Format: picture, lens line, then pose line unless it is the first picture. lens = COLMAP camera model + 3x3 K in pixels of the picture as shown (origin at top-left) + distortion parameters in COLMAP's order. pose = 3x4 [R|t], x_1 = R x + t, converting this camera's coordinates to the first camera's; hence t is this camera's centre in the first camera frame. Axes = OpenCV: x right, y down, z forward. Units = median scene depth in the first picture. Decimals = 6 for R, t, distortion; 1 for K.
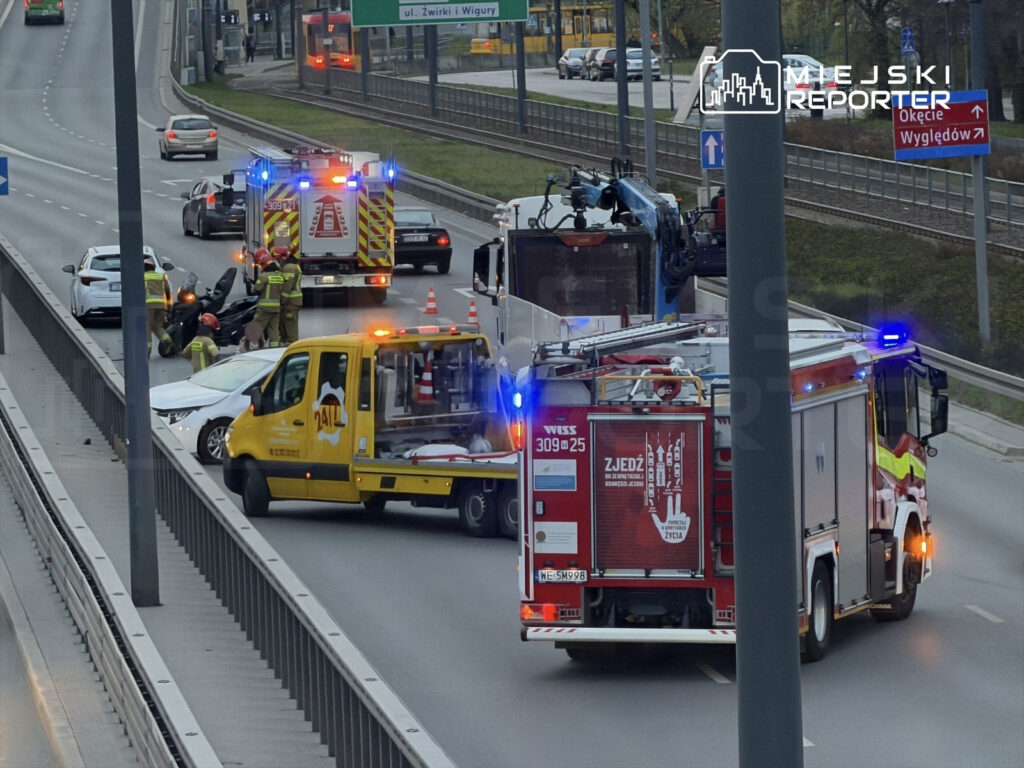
lens RADIAL K [[7525.7, 0, 512.0], [0, 7525.7, 384.0], [0, 0, 1]] dist [0.308723, -23.623945]
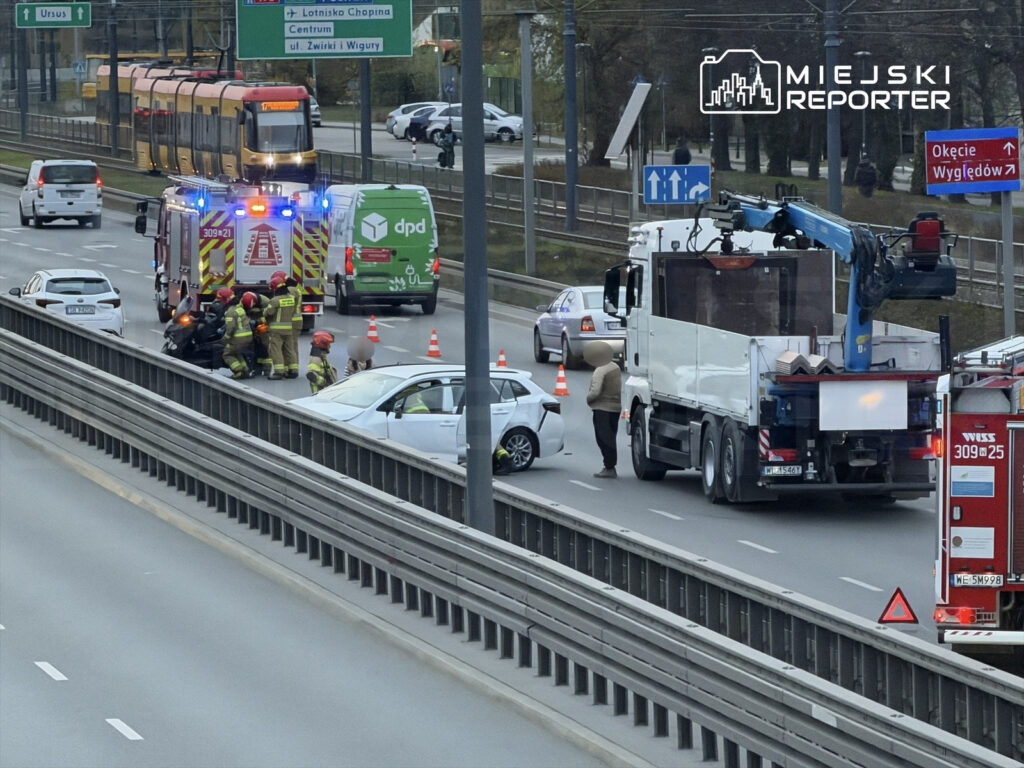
lens RADIAL K [[7525.7, 0, 512.0], [0, 7525.7, 384.0], [0, 0, 1]] dist [0.308723, -23.623945]
pose [[0.996590, 0.015923, 0.080968, -0.104012], [-0.015288, 0.999847, -0.008456, 0.006329], [-0.081090, 0.007190, 0.996681, -0.010259]]
